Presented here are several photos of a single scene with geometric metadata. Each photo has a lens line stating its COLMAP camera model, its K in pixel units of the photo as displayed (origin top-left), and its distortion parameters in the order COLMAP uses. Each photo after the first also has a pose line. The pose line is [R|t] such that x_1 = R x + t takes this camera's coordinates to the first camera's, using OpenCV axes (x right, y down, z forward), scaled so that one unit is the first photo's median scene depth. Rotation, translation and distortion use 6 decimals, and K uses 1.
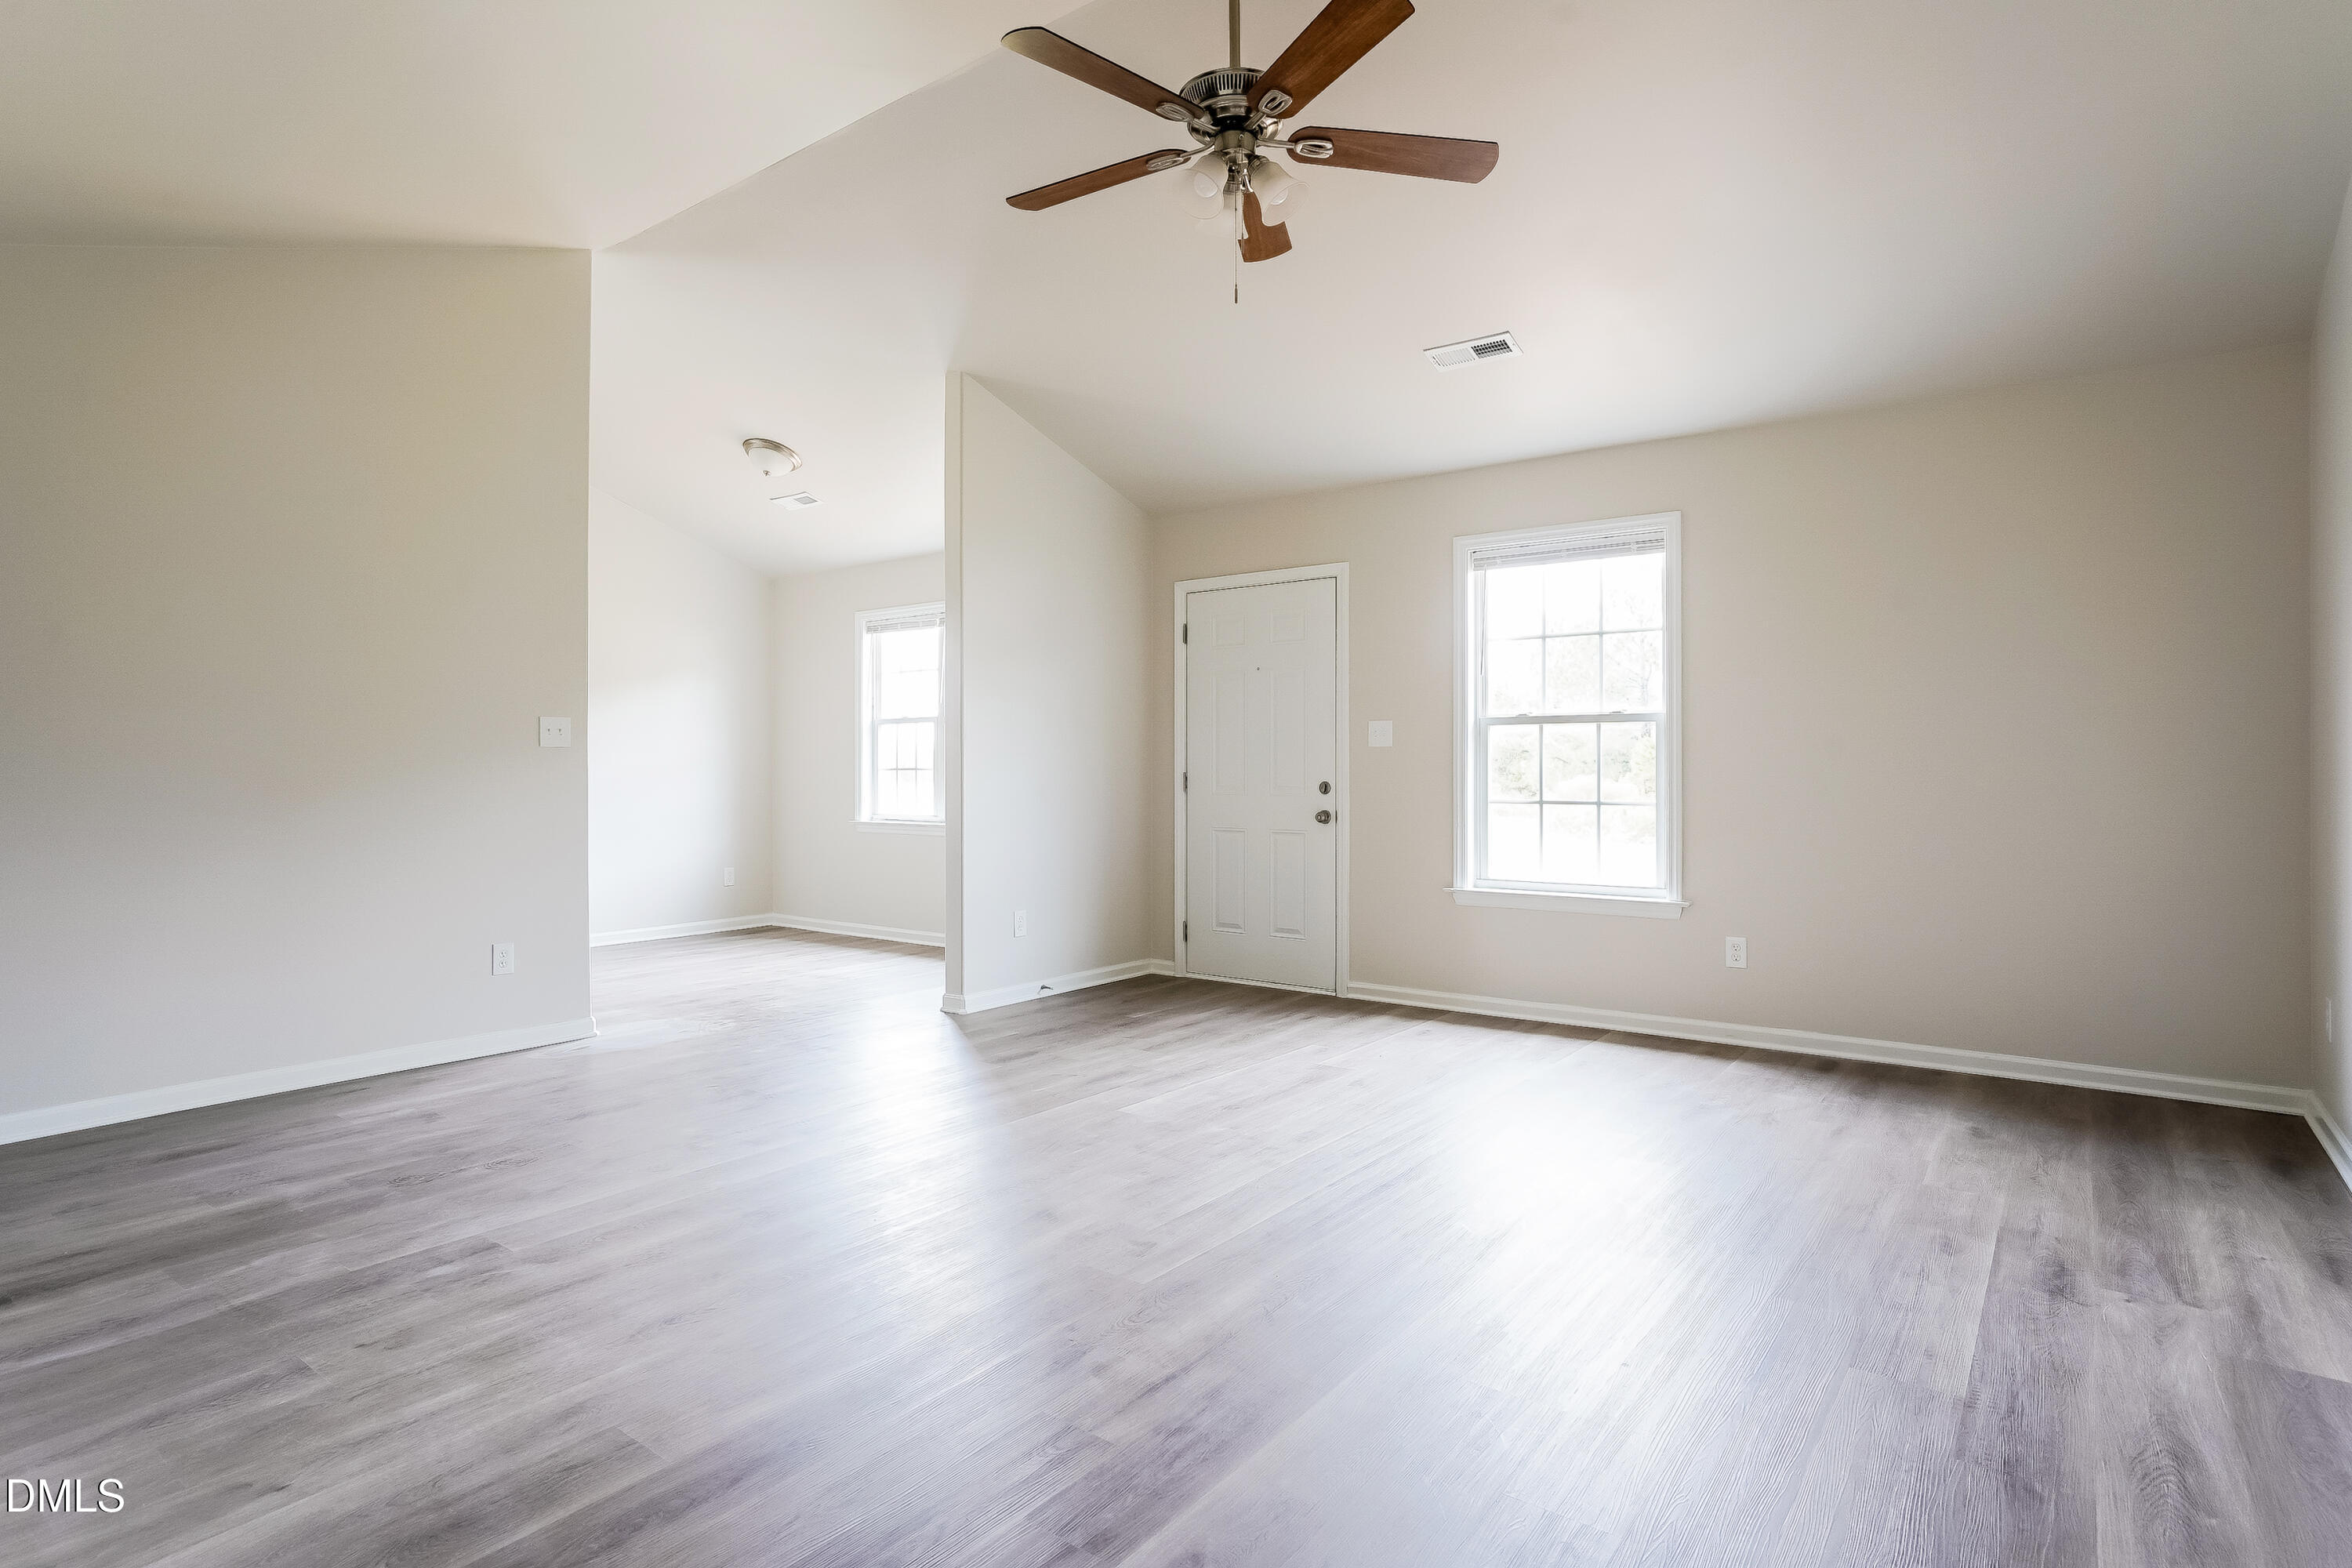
lens RADIAL K [[1211.3, 0, 1171.9], [0, 1211.3, 773.0], [0, 0, 1]] dist [-0.019604, 0.001066]
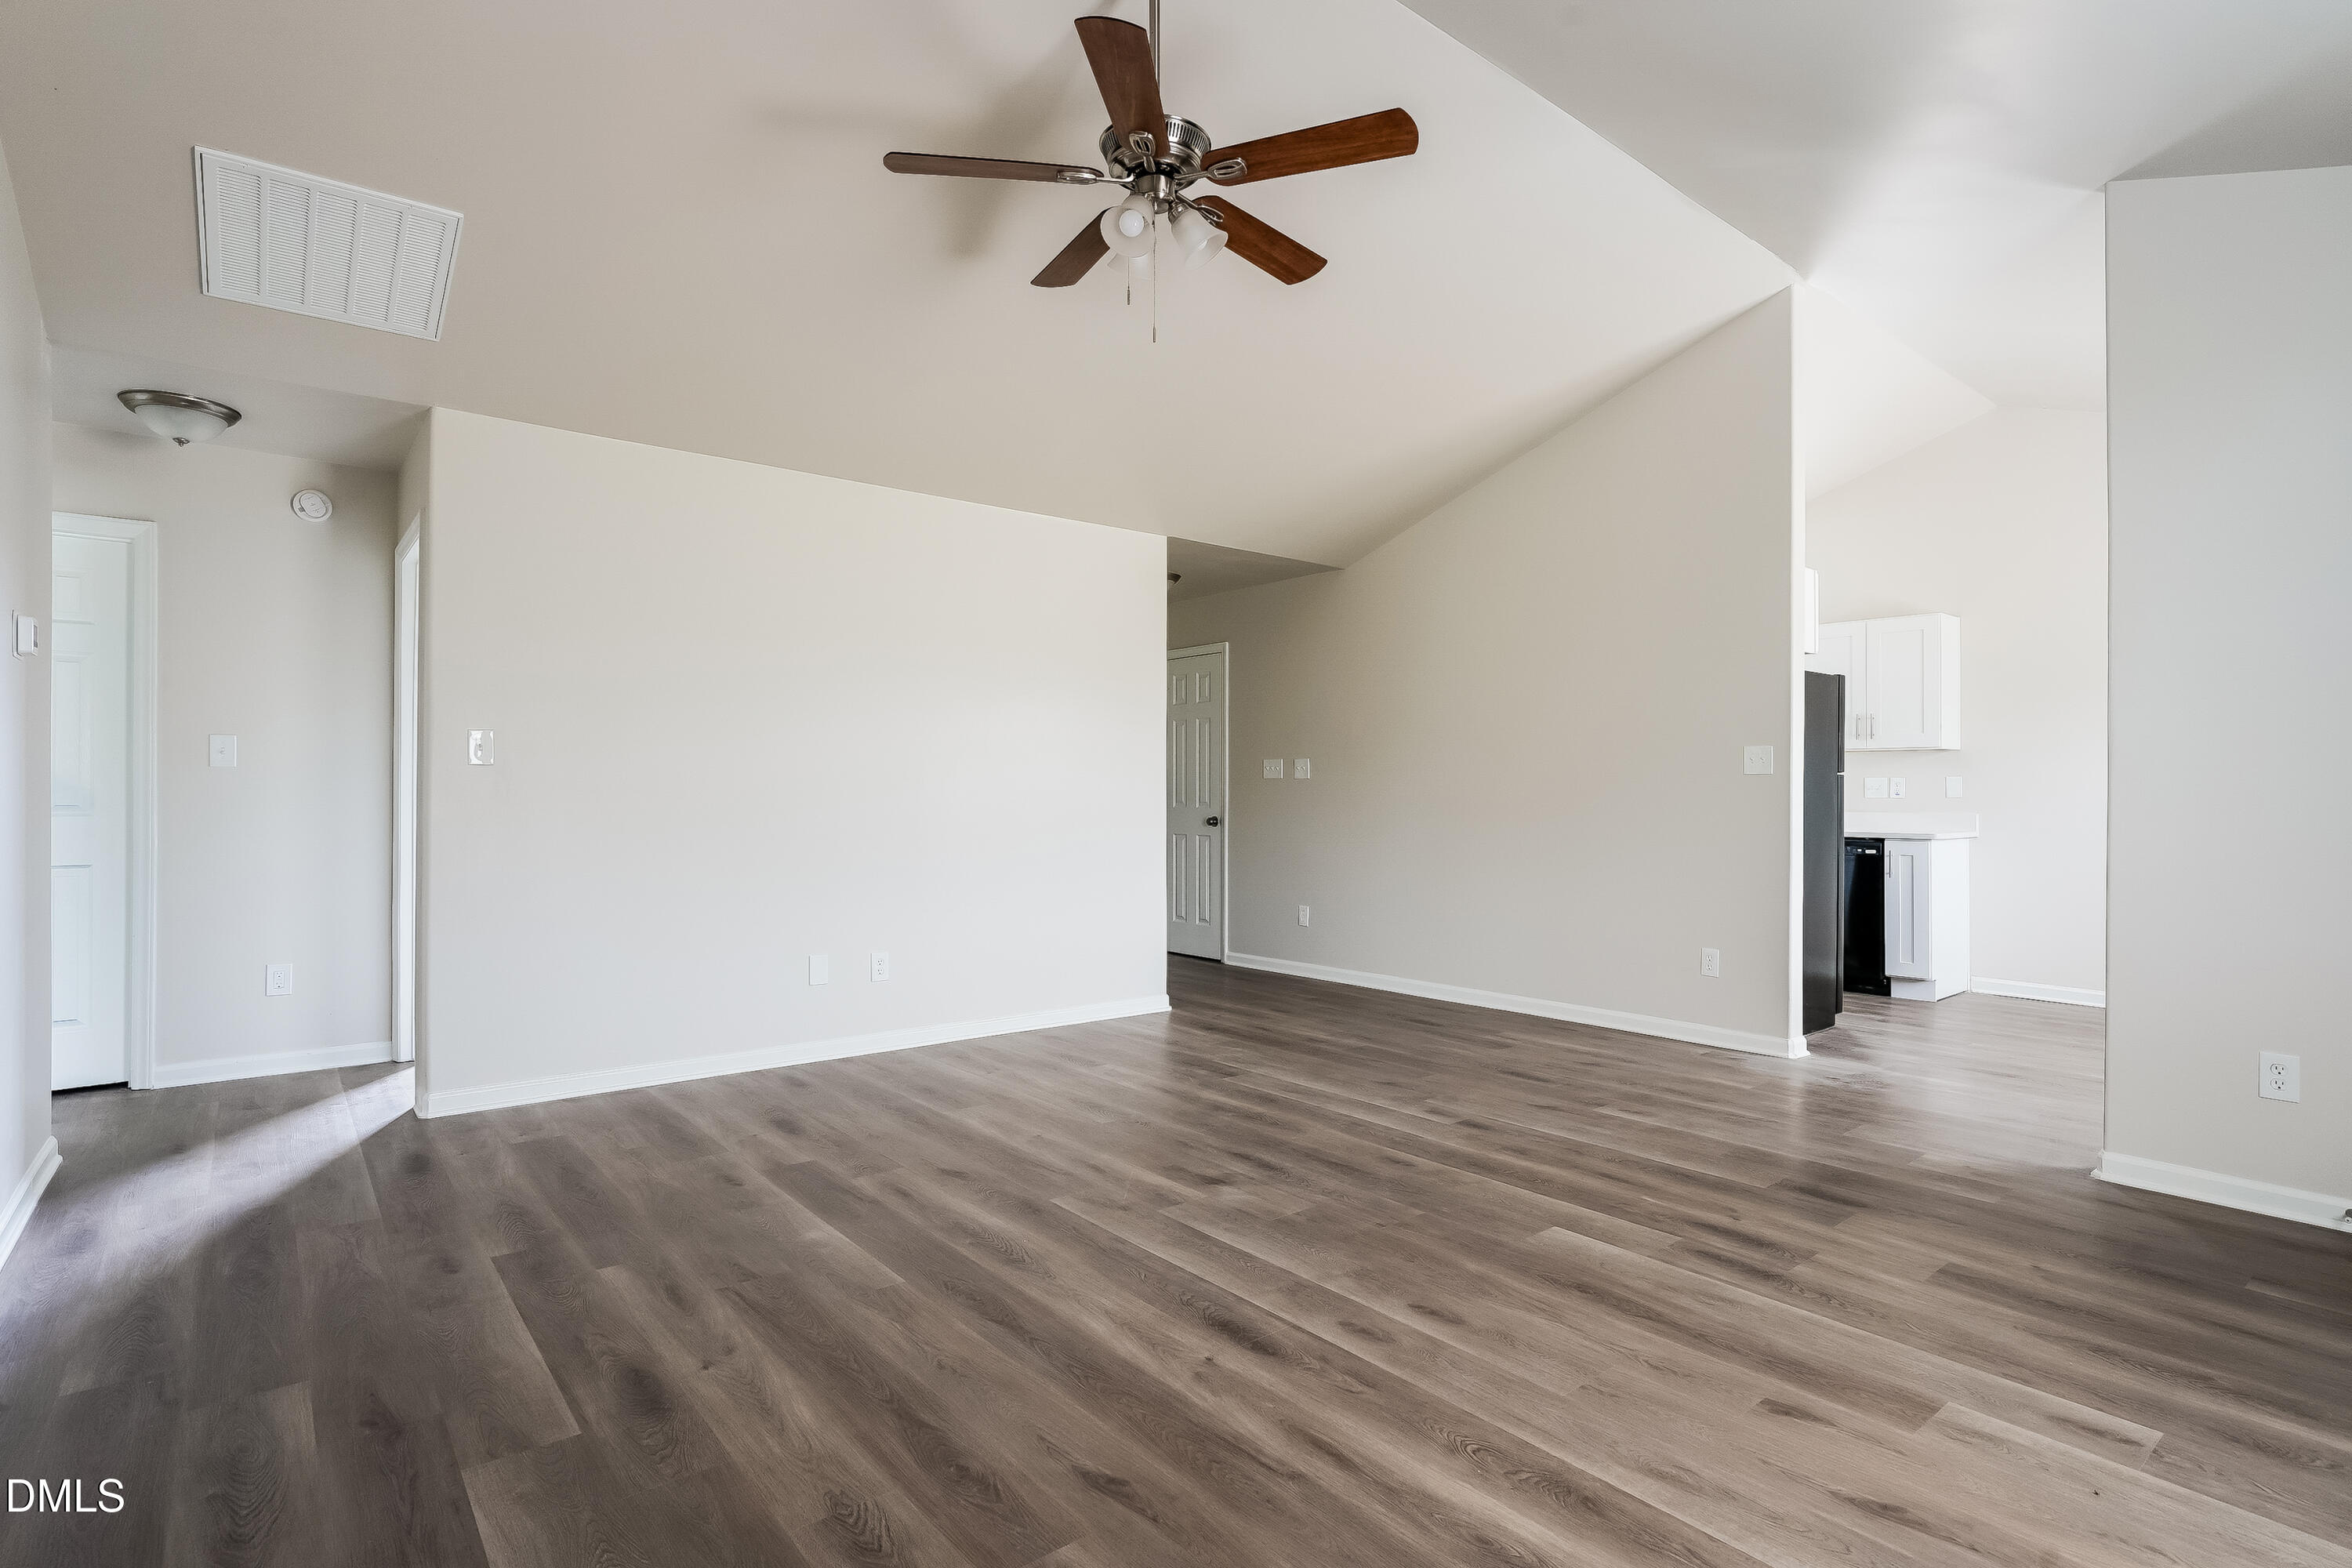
lens RADIAL K [[1153.5, 0, 1184.4], [0, 1153.5, 781.3], [0, 0, 1]] dist [-0.001813, -0.000075]
pose [[-0.240413, -0.003884, -0.970663, 0.554332], [-0.004087, 0.999987, -0.002989, -0.011658], [0.970662, 0.003249, -0.240426, 0.684522]]
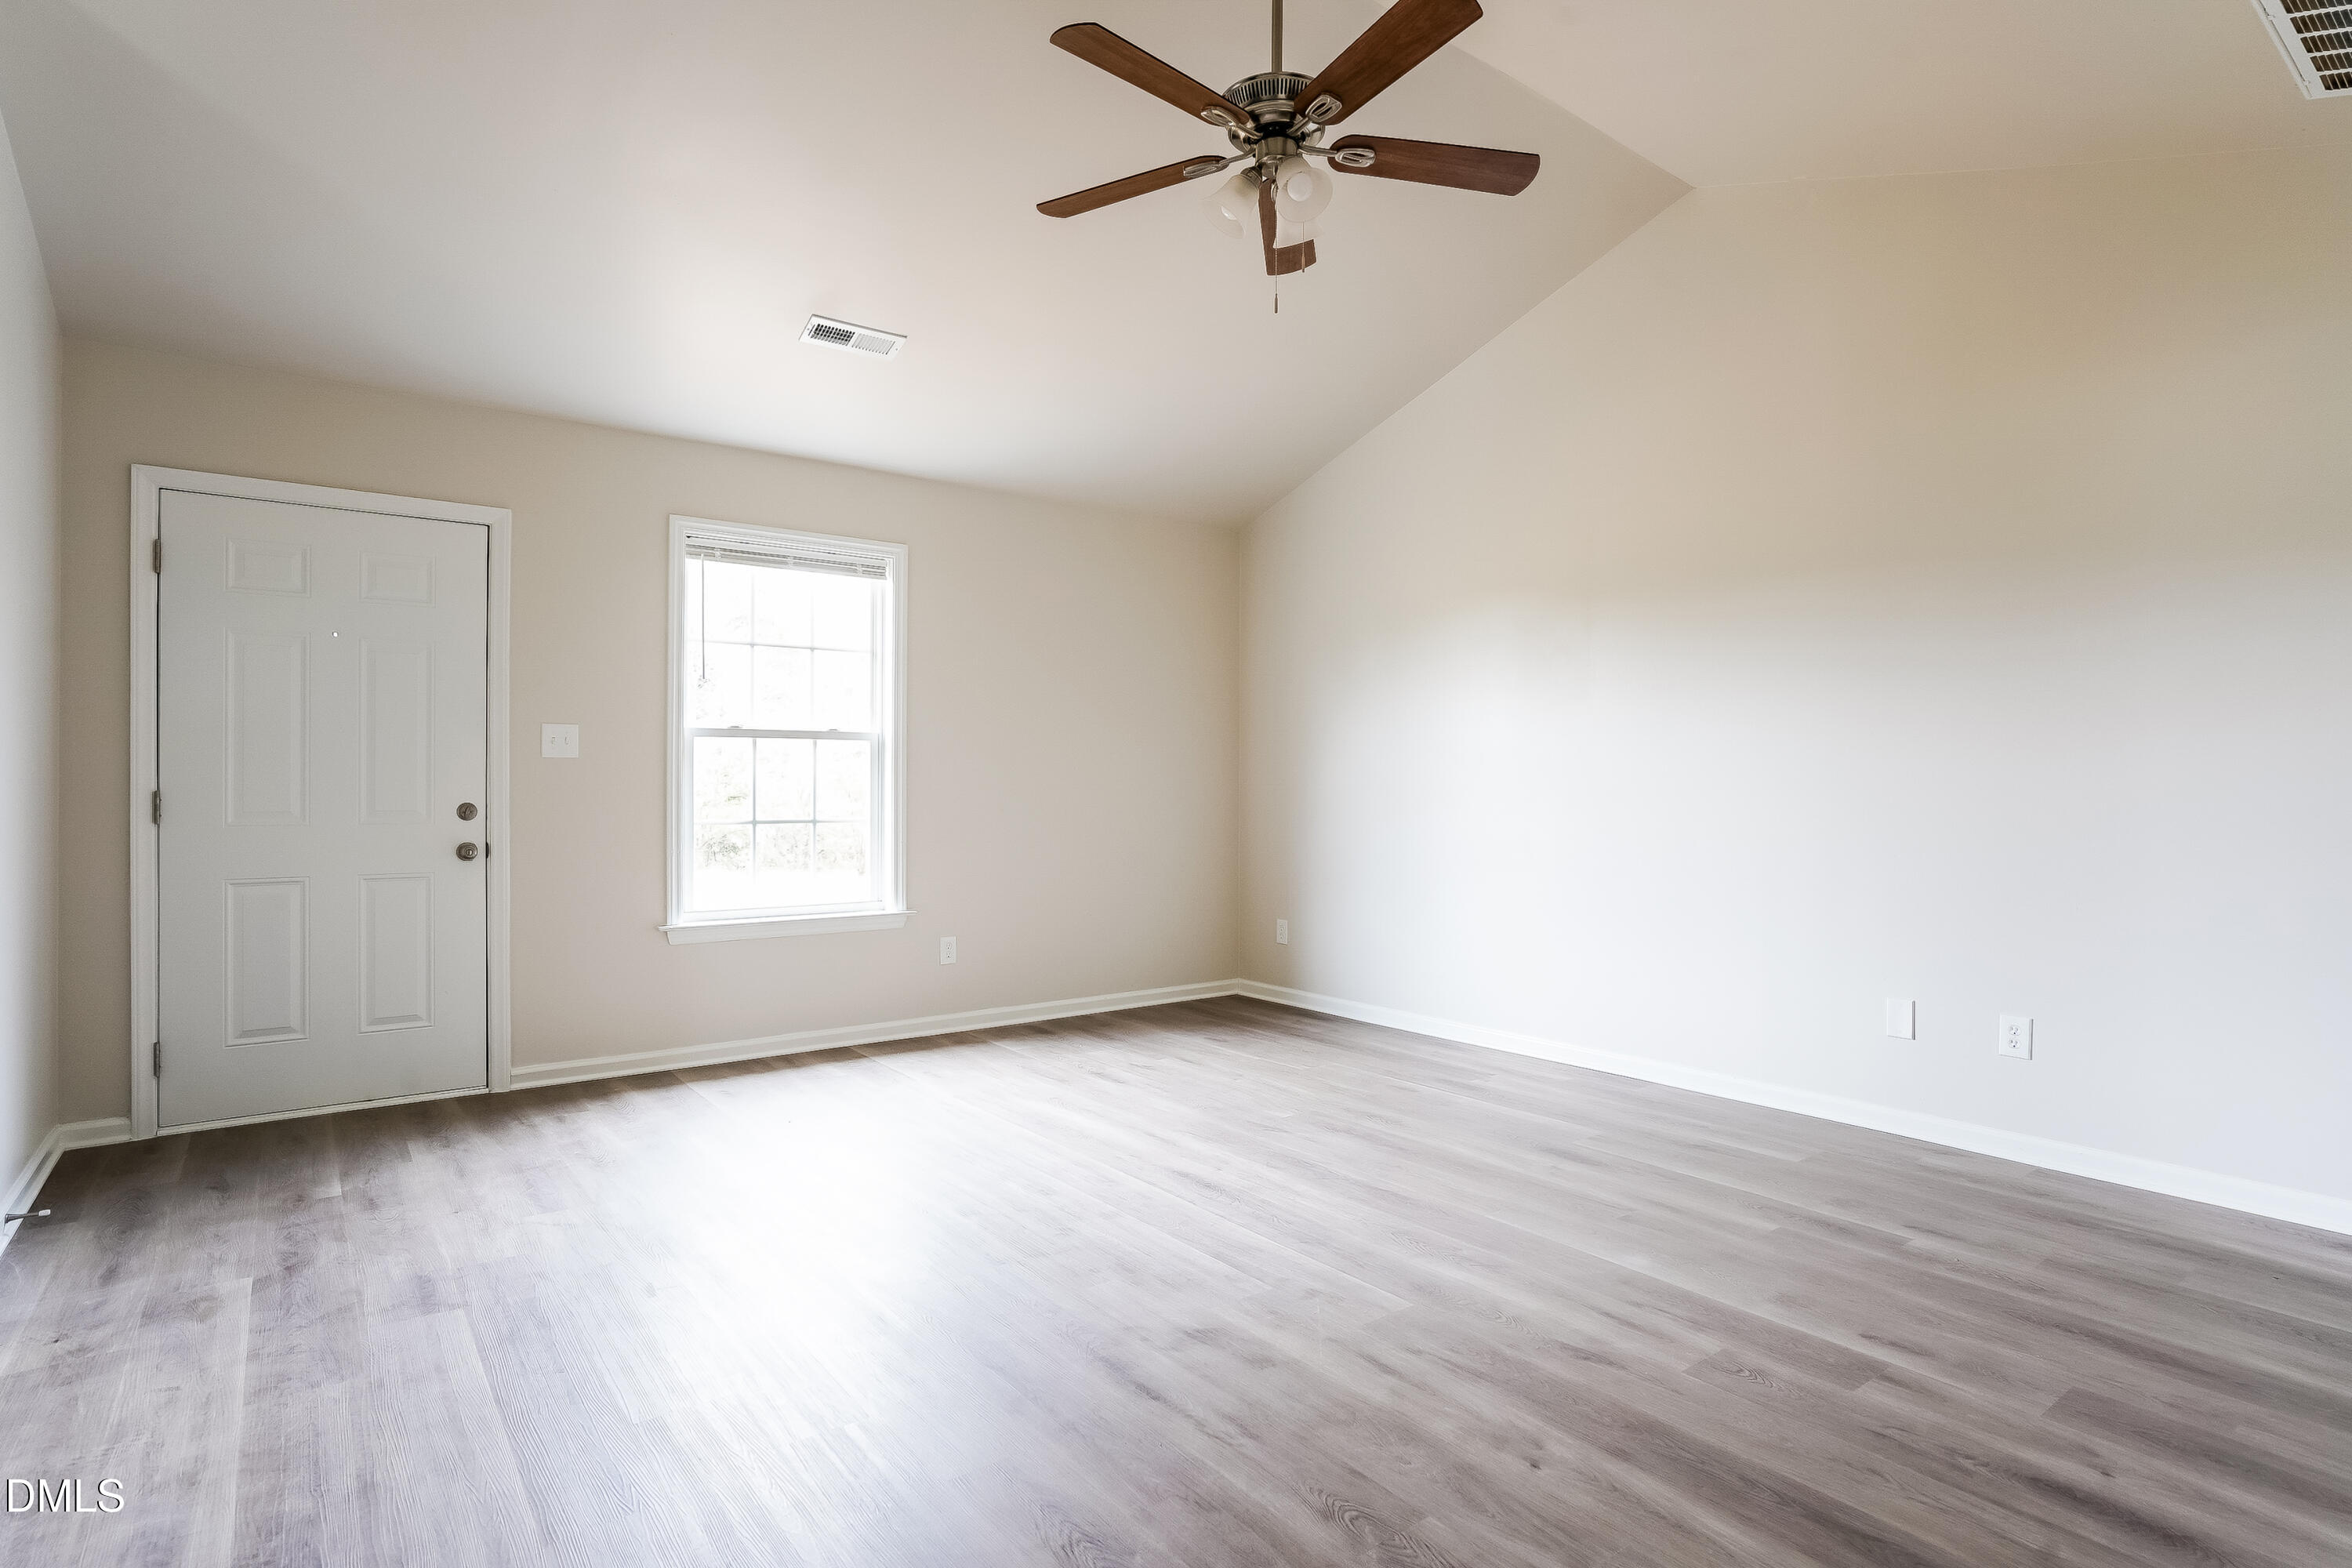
lens RADIAL K [[1211.3, 0, 1180.0], [0, 1211.3, 786.7], [0, 0, 1]] dist [-0.019604, 0.001066]
pose [[0.270530, -0.002020, 0.962709, -0.500735], [-0.004159, 0.999986, 0.003267, -0.007484], [-0.962703, -0.004888, 0.270518, 0.435065]]
